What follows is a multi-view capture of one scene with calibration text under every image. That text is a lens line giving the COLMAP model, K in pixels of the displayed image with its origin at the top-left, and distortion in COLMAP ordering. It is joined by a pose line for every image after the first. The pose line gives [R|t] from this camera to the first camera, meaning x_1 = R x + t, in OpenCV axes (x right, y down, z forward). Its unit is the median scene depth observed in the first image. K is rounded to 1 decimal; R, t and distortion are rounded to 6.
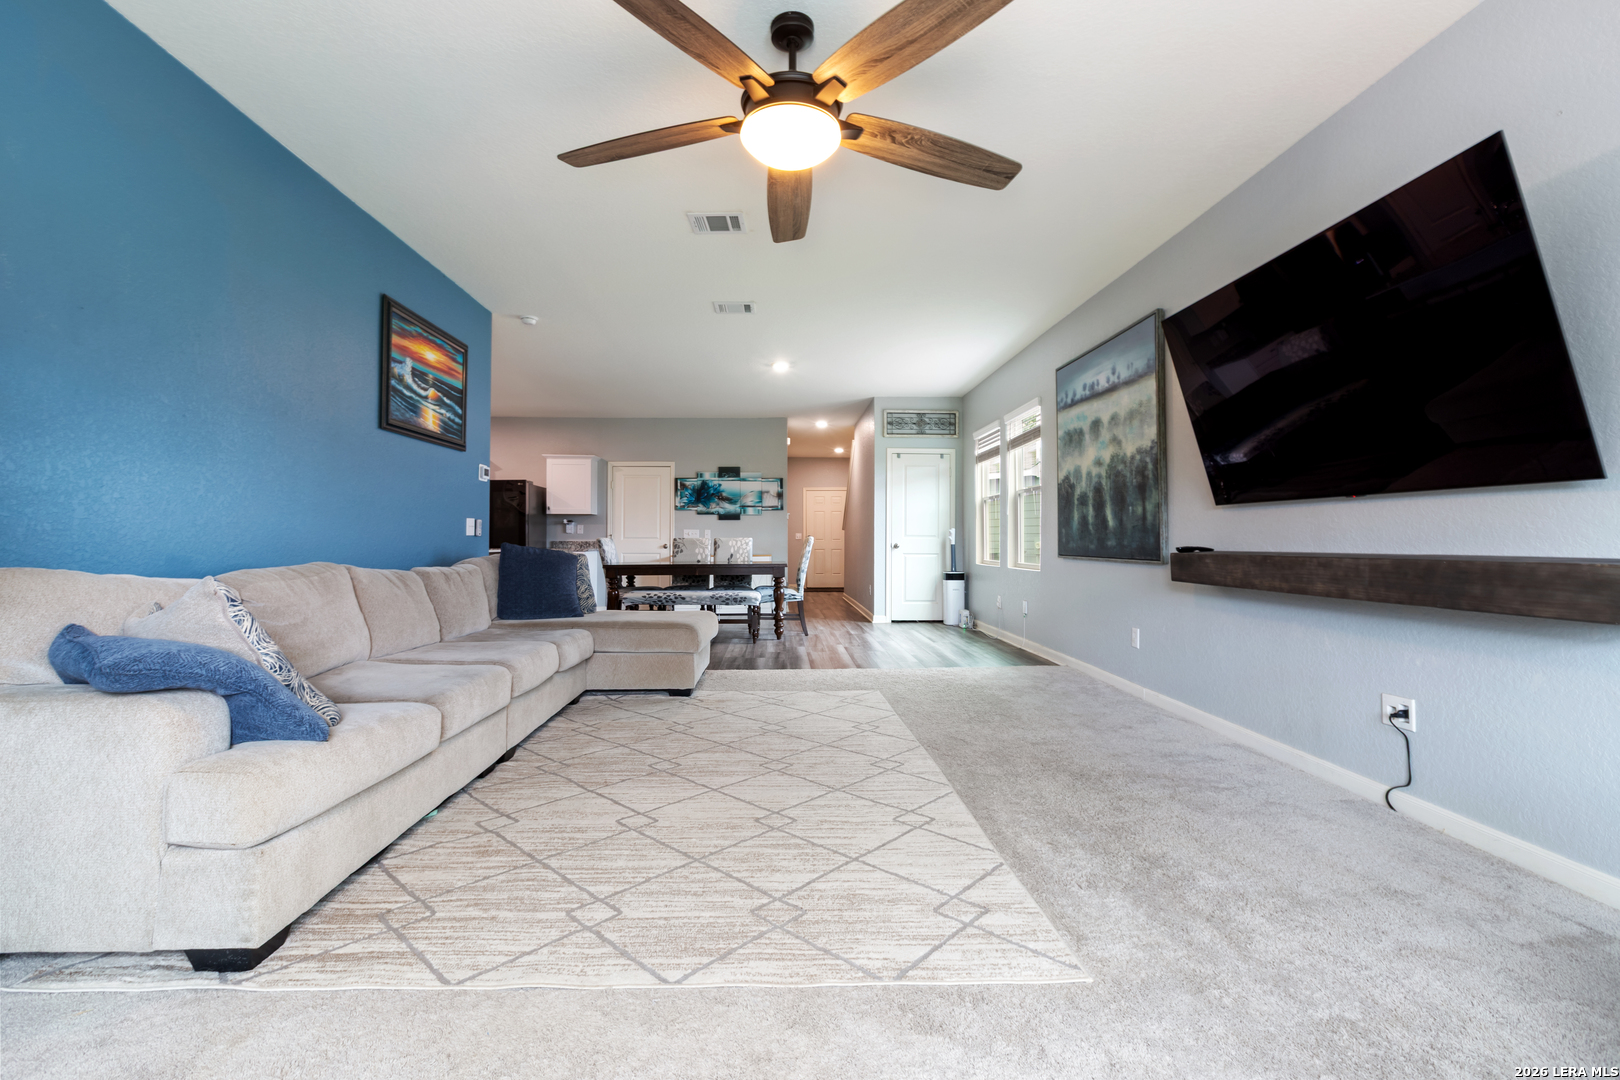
lens RADIAL K [[718.5, 0, 792.8], [0, 718.5, 536.4], [0, 0, 1]] dist [0.003782, -0.003166]
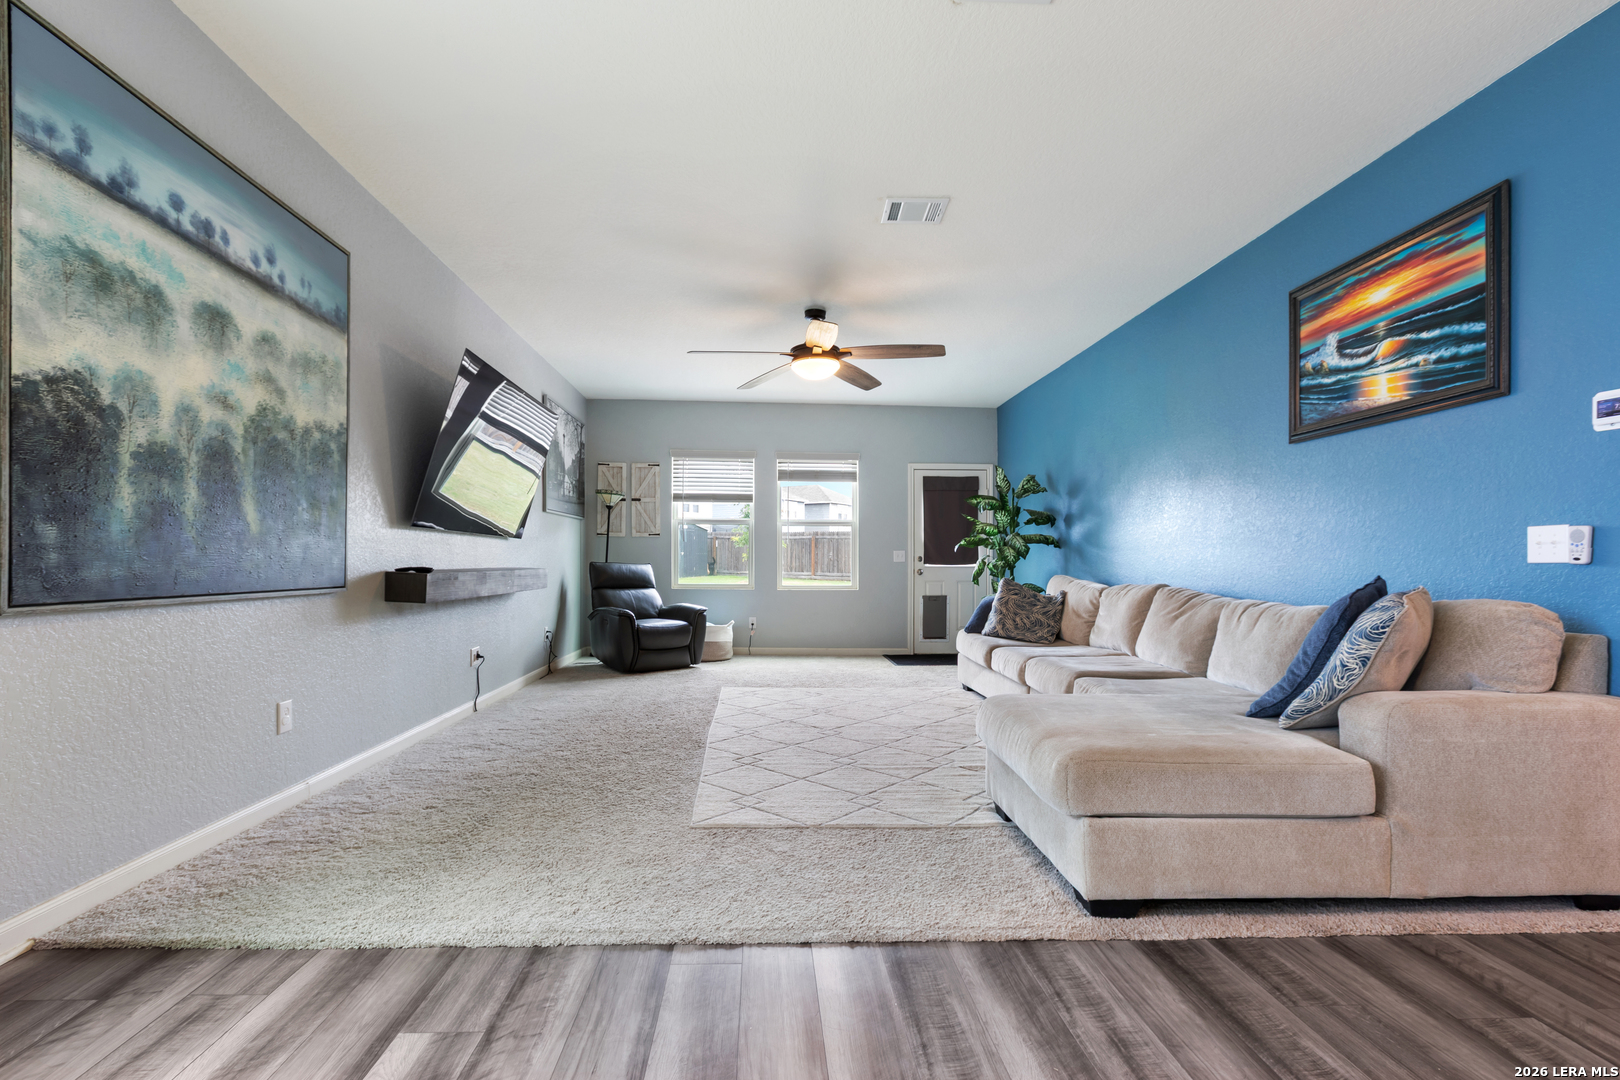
lens RADIAL K [[727.1, 0, 798.1], [0, 727.1, 568.3], [0, 0, 1]] dist [-0.003081, -0.000324]
pose [[-0.999555, -0.008414, -0.028604, 0.024786], [-0.008474, 0.999962, 0.001965, 0.003097], [0.028587, 0.002206, -0.999589, 0.741424]]
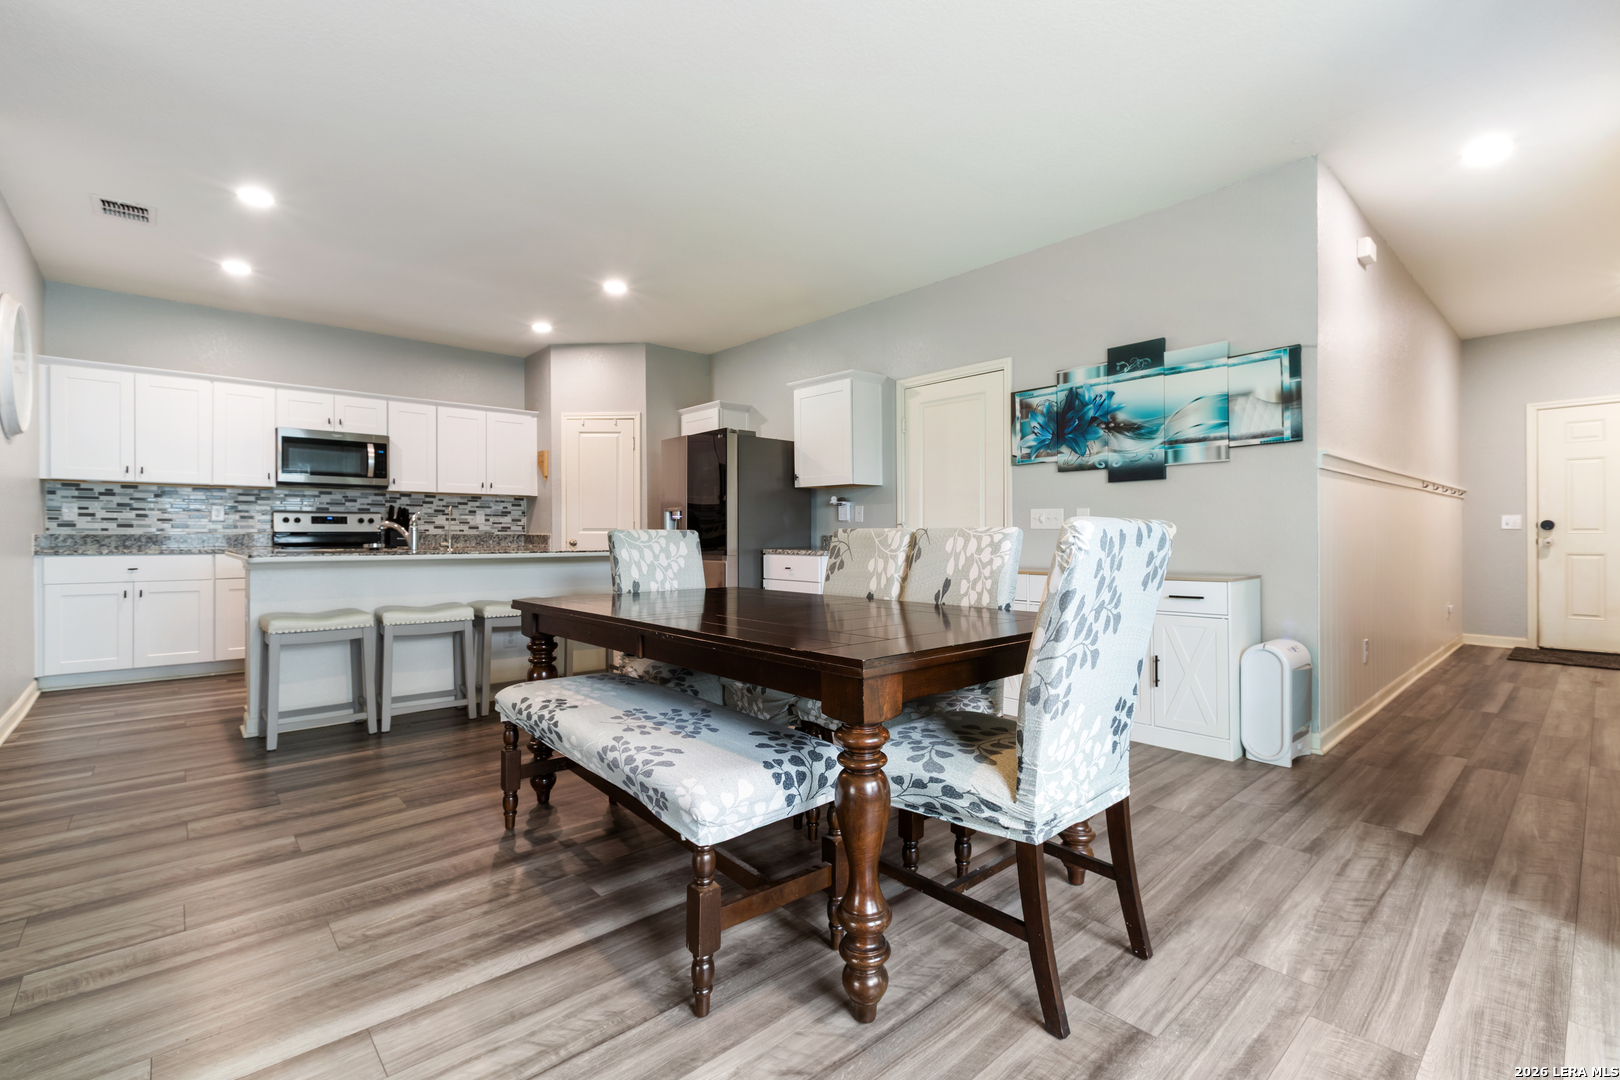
lens RADIAL K [[718.5, 0, 792.8], [0, 718.5, 536.4], [0, 0, 1]] dist [0.003782, -0.003166]
pose [[0.640519, 0.002664, -0.767937, 0.090750], [0.004833, 0.999960, 0.007500, 0.003064], [0.767927, -0.008515, 0.640481, 0.612417]]
